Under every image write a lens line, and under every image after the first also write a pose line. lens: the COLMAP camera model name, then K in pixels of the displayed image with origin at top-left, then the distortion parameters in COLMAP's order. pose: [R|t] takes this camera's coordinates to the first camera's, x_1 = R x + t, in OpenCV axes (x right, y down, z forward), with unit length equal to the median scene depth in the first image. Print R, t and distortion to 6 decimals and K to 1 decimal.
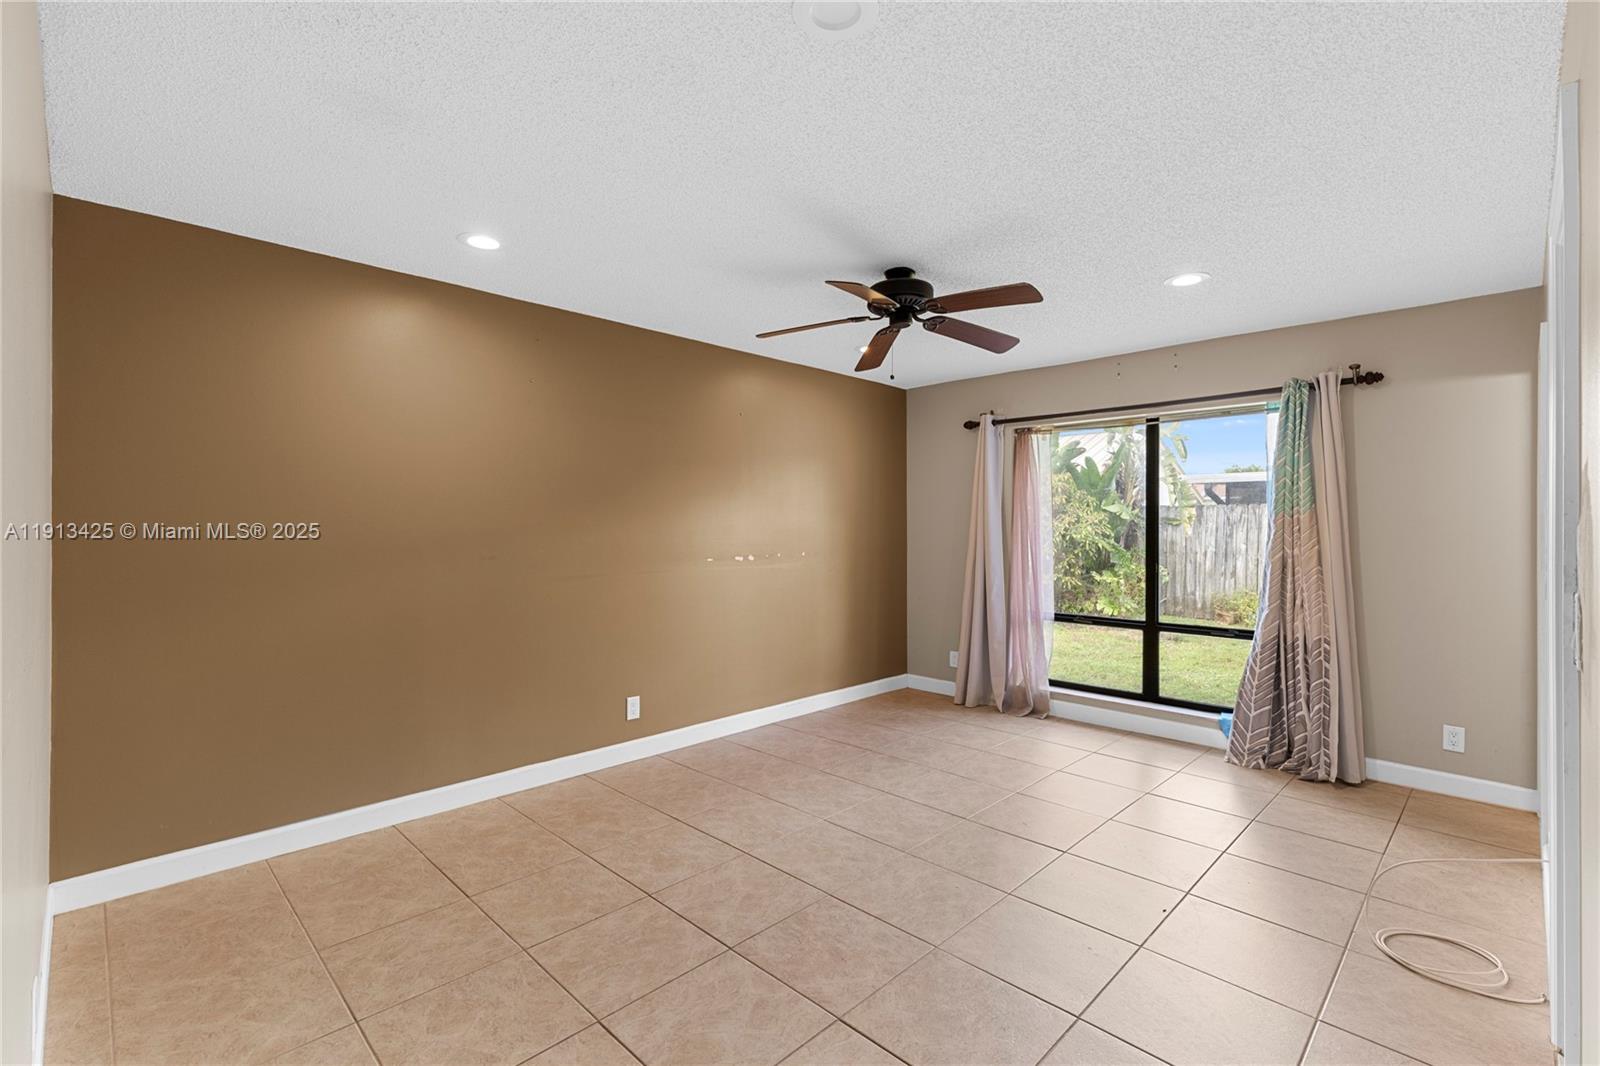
lens RADIAL K [[722.7, 0, 801.7], [0, 722.7, 522.4], [0, 0, 1]] dist [0.005982, 0.002267]
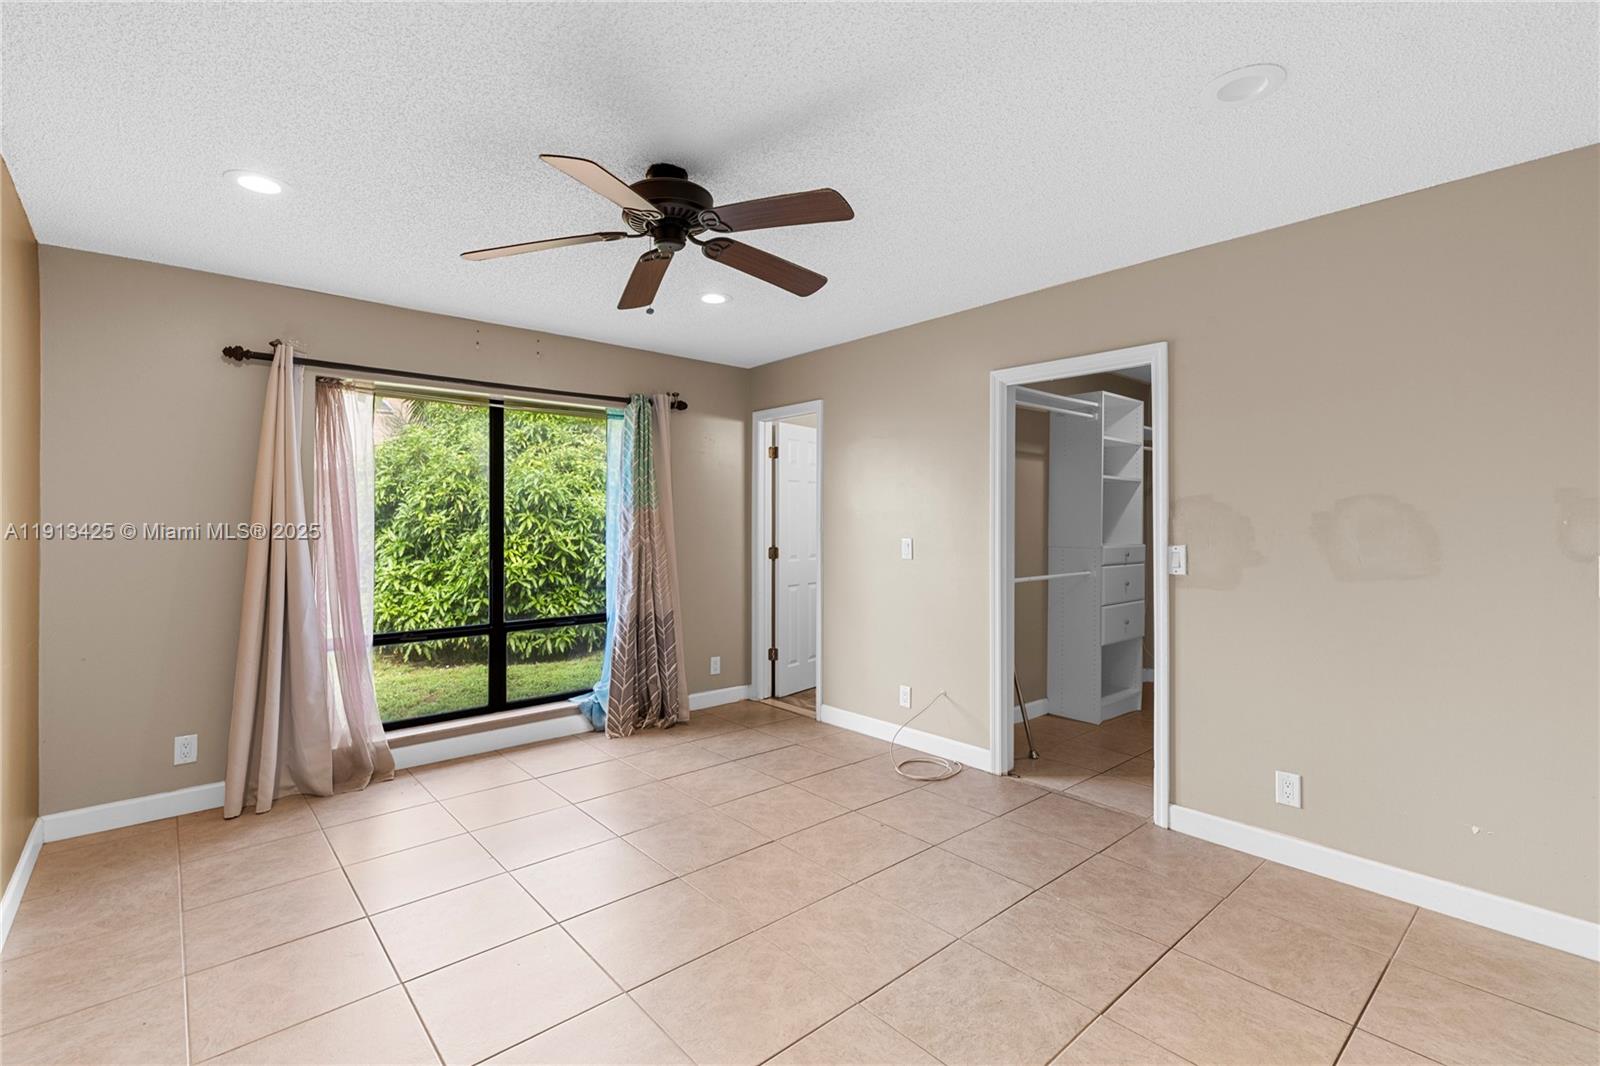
lens RADIAL K [[722.7, 0, 801.7], [0, 722.7, 522.4], [0, 0, 1]] dist [0.005982, 0.002267]
pose [[0.062820, -0.005007, 0.998012, -0.450139], [-0.004726, 0.999975, 0.005314, 0.003165], [-0.998014, -0.005050, 0.062795, 0.630851]]
